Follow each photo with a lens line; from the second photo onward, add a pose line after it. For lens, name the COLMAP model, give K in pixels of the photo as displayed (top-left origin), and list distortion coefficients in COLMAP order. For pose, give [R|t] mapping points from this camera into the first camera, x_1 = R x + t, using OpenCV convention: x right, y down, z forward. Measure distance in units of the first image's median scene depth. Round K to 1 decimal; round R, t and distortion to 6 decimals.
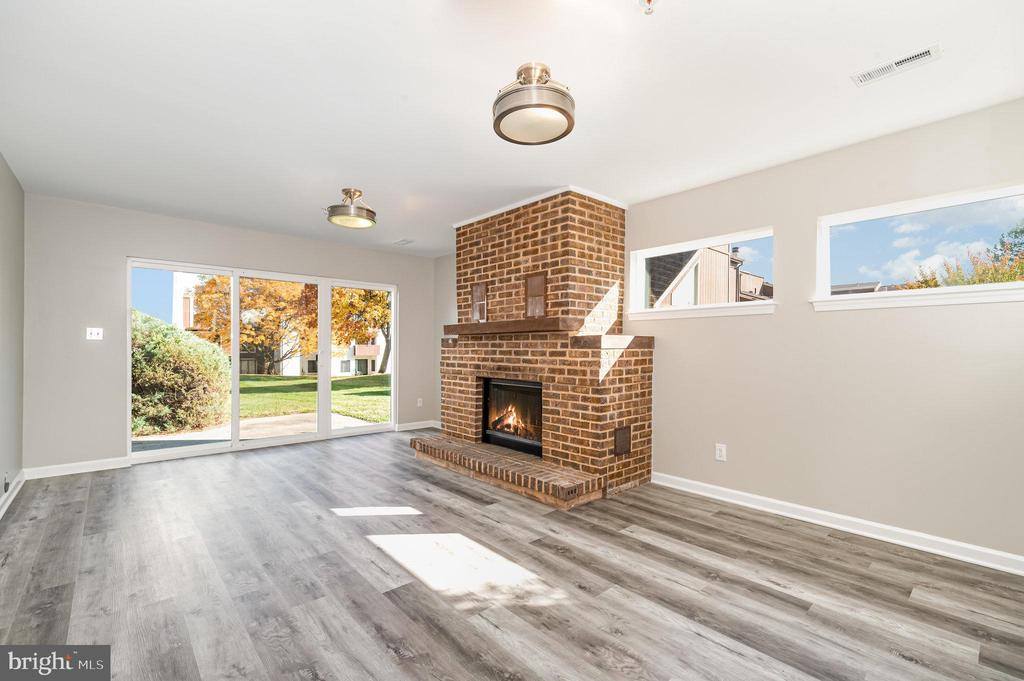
lens RADIAL K [[446.4, 0, 511.0], [0, 446.4, 346.1], [0, 0, 1]] dist [-0.000782, -0.000623]
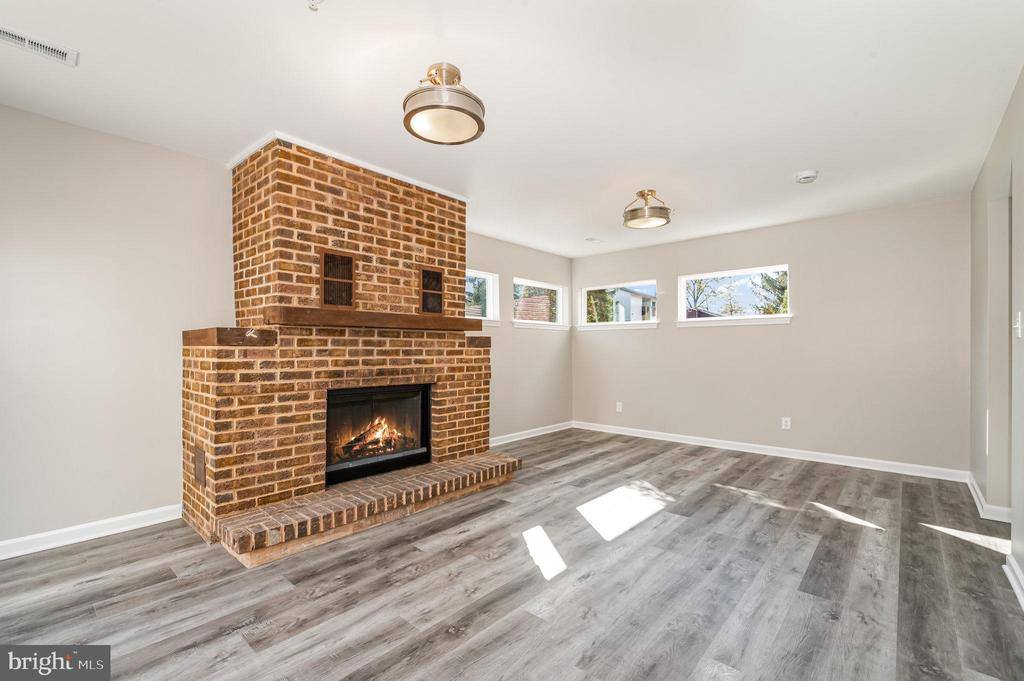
lens RADIAL K [[446.4, 0, 511.3], [0, 446.4, 345.0], [0, 0, 1]] dist [-0.000782, -0.000623]
pose [[-0.116155, 0.004768, 0.993220, -0.904319], [-0.006881, 0.999961, -0.005605, 0.004283], [-0.993207, -0.007486, -0.116118, 0.949936]]
